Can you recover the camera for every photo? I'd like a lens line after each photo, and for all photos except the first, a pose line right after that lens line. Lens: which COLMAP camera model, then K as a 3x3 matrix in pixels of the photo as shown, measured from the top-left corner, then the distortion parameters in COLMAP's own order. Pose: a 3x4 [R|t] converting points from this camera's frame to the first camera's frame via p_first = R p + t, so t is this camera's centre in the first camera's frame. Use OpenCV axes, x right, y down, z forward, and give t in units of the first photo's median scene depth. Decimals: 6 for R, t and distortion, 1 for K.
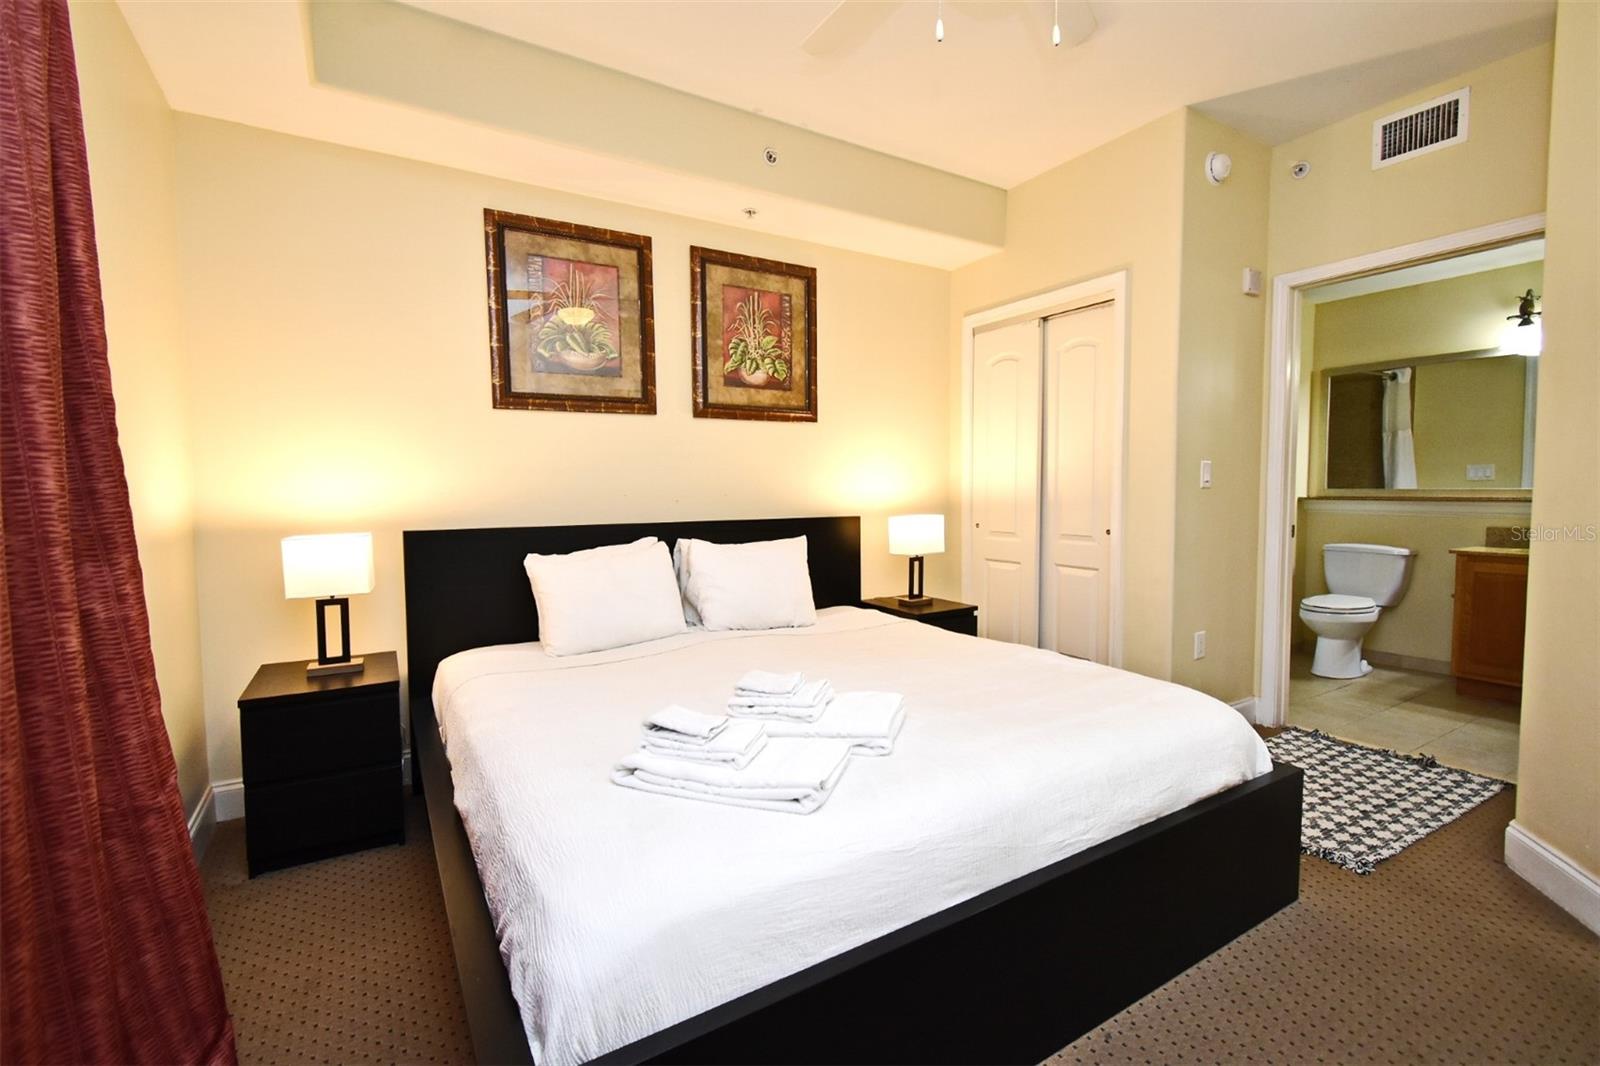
lens RADIAL K [[701.8, 0, 797.9], [0, 701.8, 531.3], [0, 0, 1]] dist [0.003769, -0.001324]
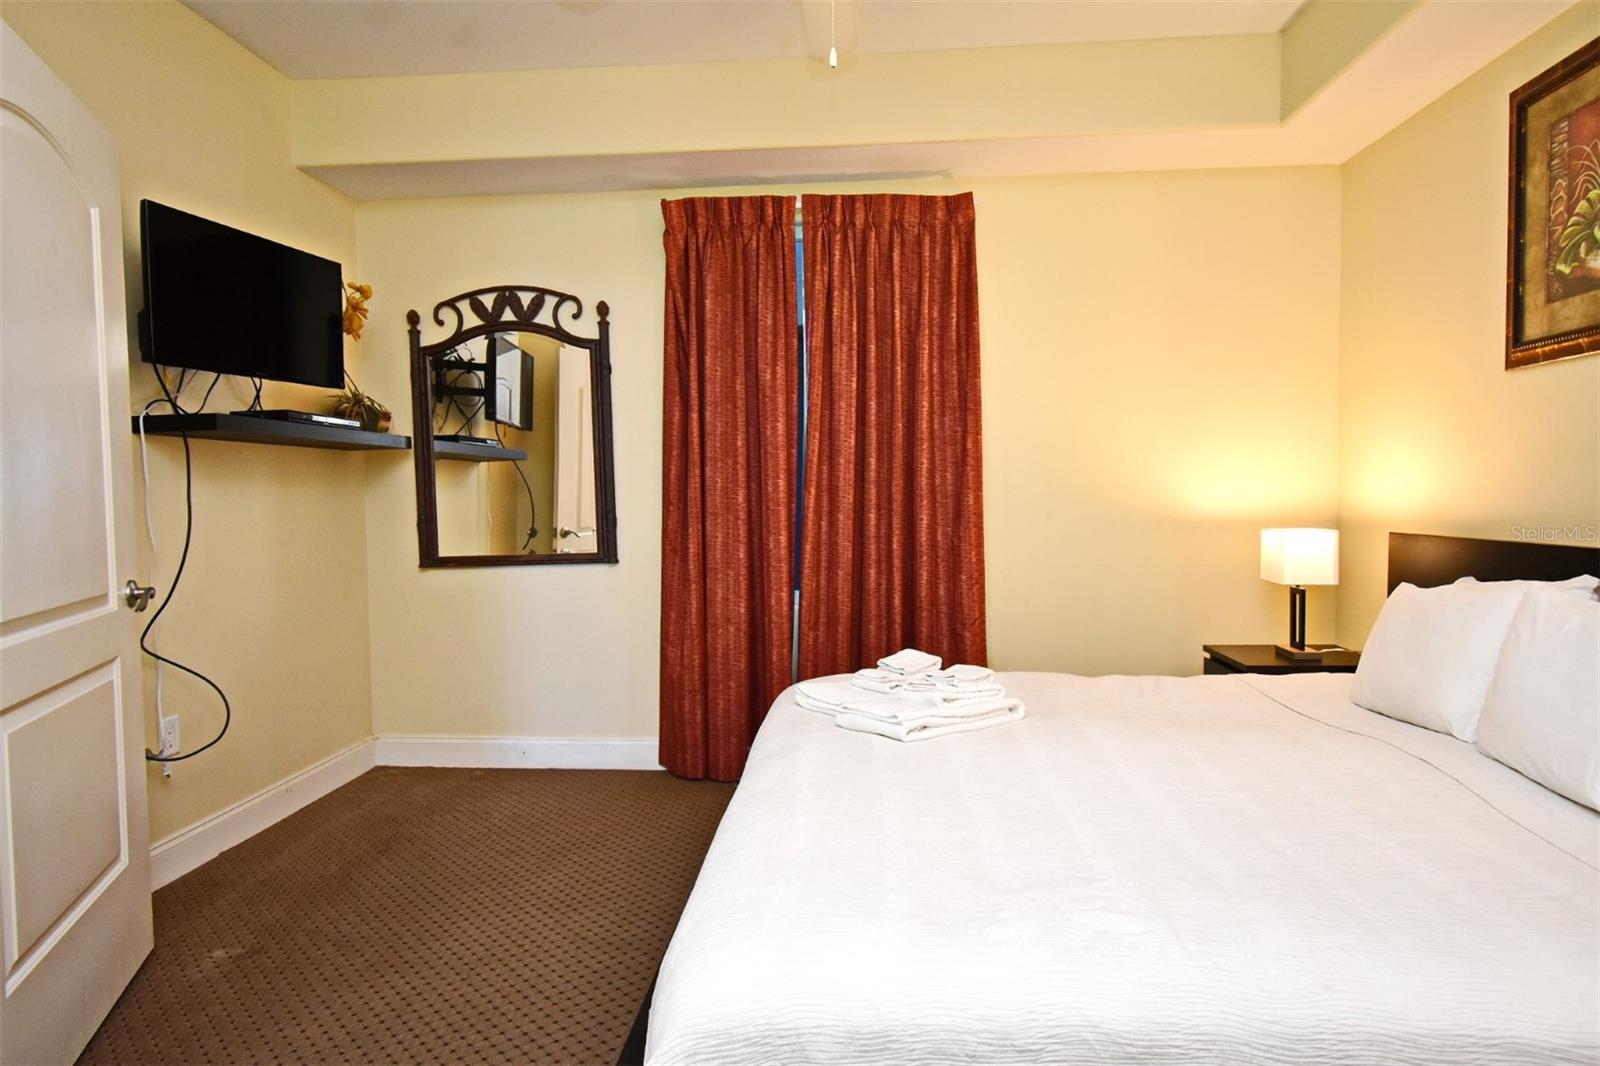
lens RADIAL K [[893.7, 0, 809.3], [0, 893.7, 530.7], [0, 0, 1]] dist [0.007913, -0.001576]
pose [[-0.568978, 0.050890, -0.820777, 0.681259], [-0.034306, 0.995746, 0.085519, -0.064141], [0.821637, 0.076816, -0.564812, 0.894789]]
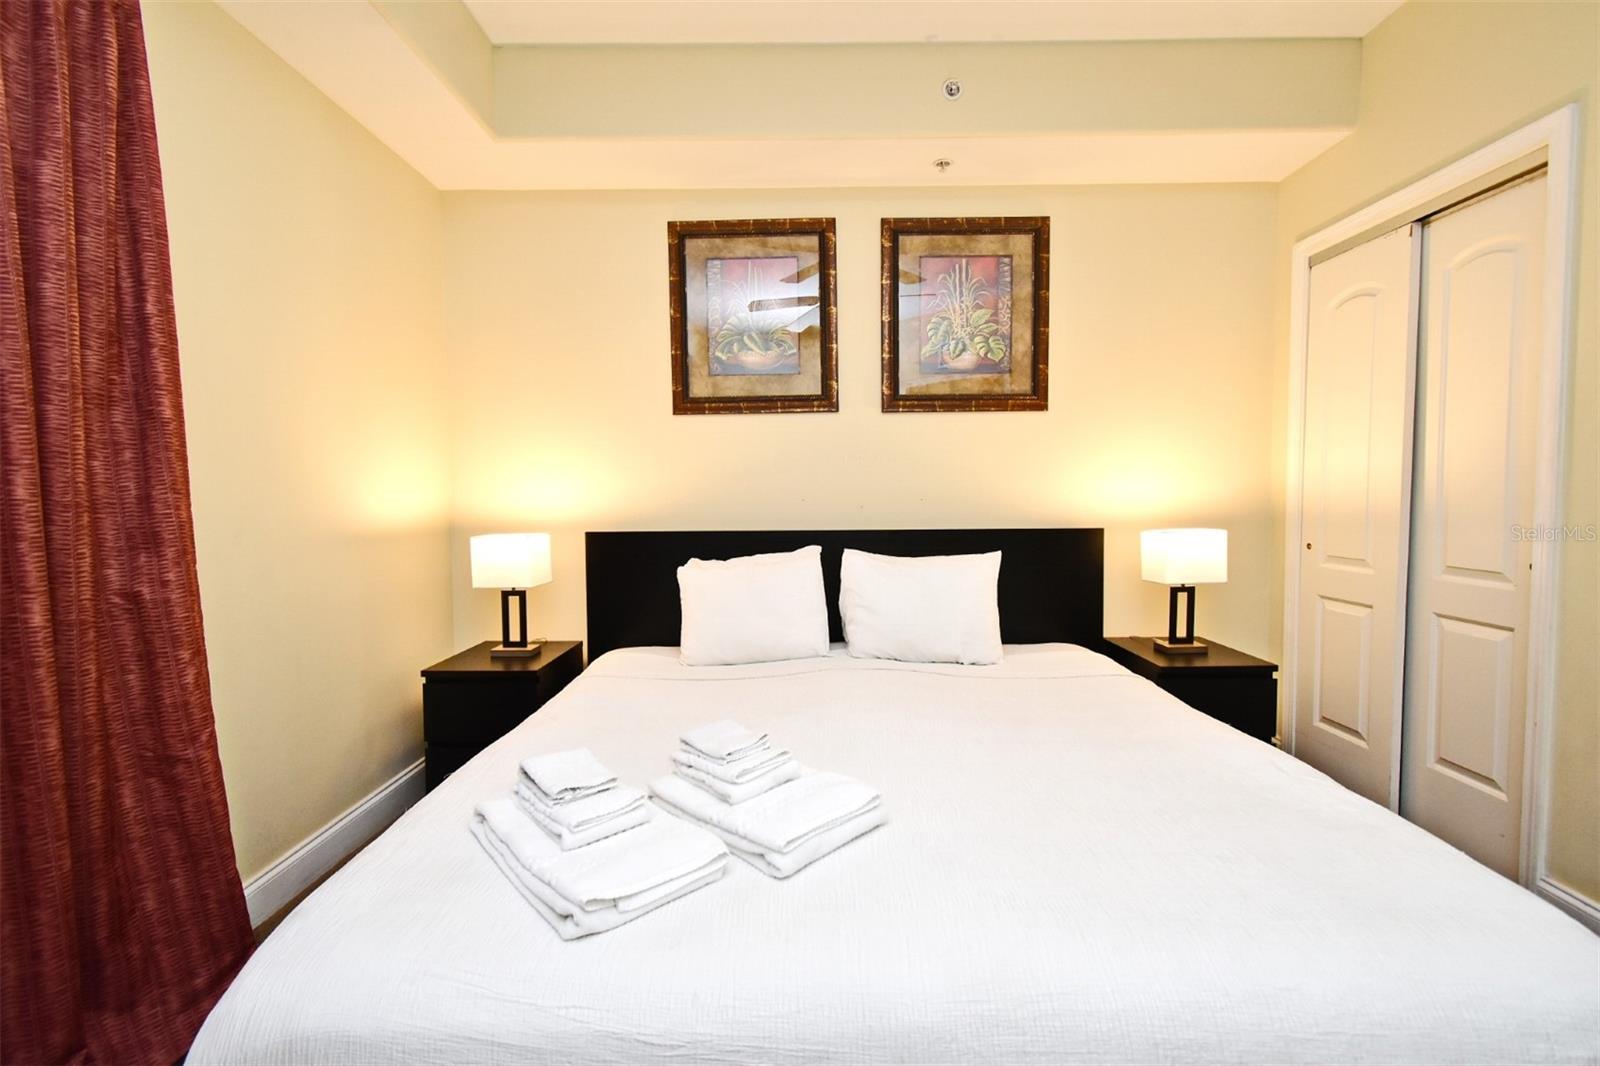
lens RADIAL K [[701.8, 0, 800.9], [0, 701.8, 530.7], [0, 0, 1]] dist [0.003769, -0.001324]
pose [[0.853857, 0.027189, -0.519798, 0.249425], [-0.029938, 0.999547, 0.003105, -0.013807], [0.519646, 0.012910, 0.854284, 0.209919]]
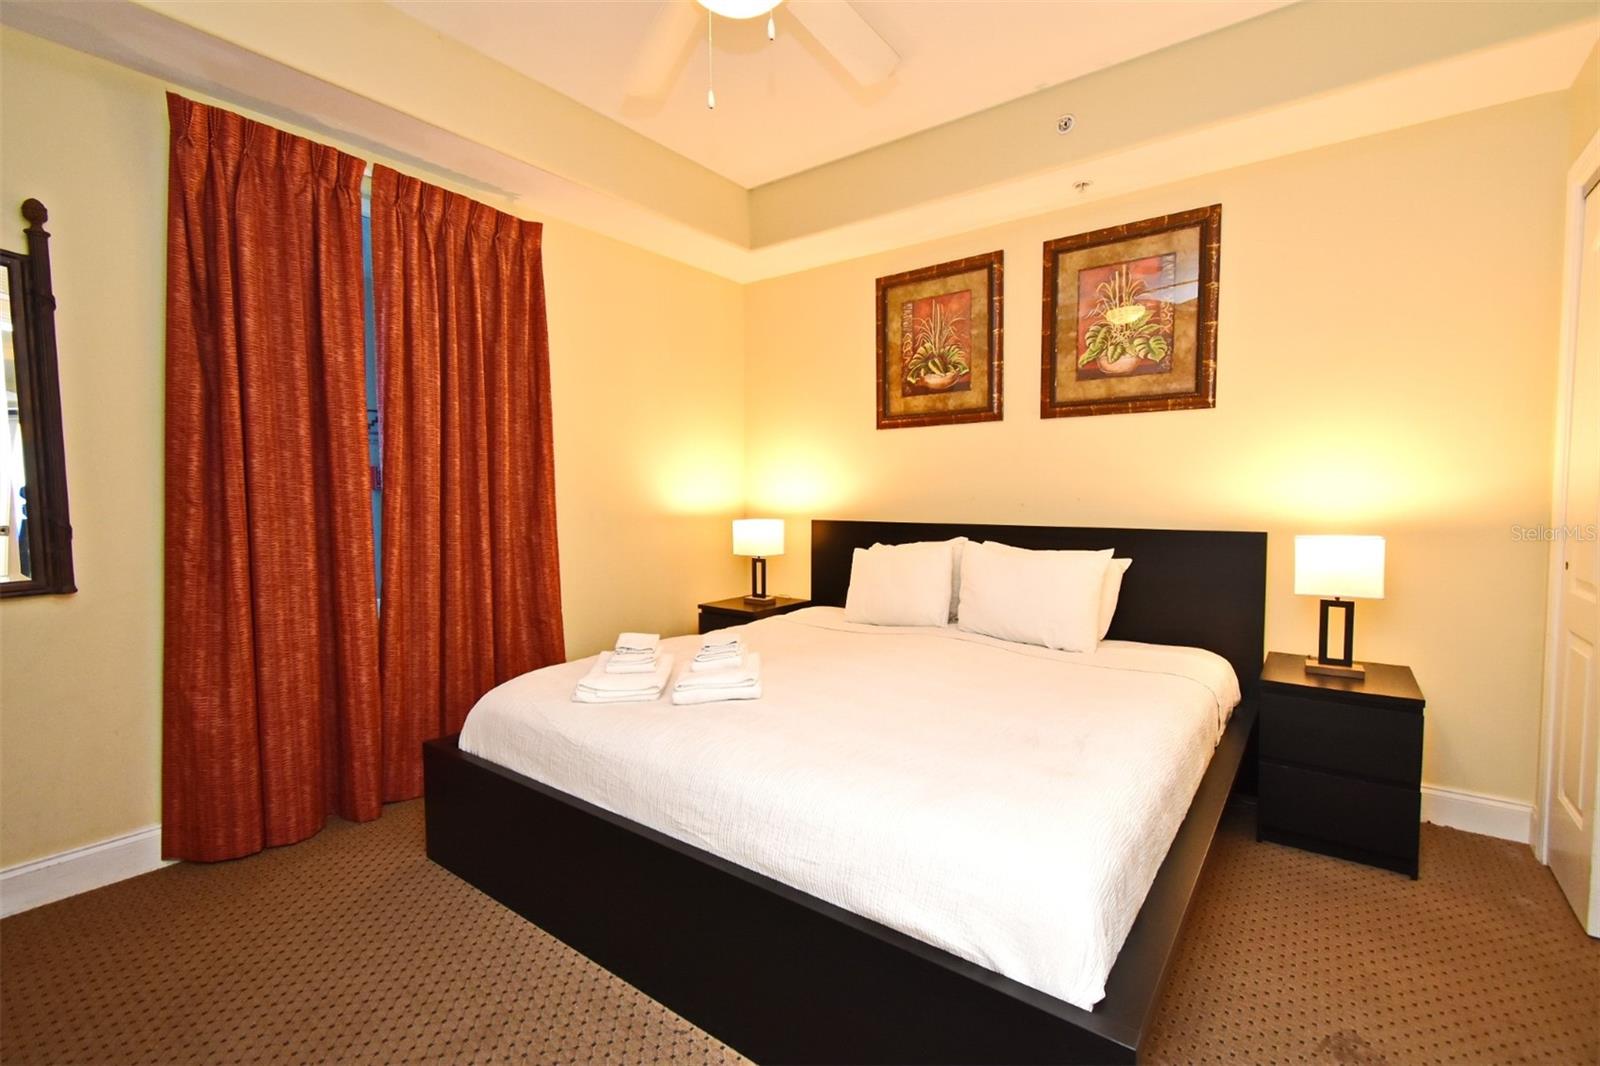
lens RADIAL K [[701.8, 0, 802.9], [0, 701.8, 529.4], [0, 0, 1]] dist [0.003769, -0.001324]
pose [[0.378413, 0.054802, -0.924013, 0.689389], [-0.057664, 0.997703, 0.035557, -0.027655], [0.923839, 0.039827, 0.380704, 0.363158]]
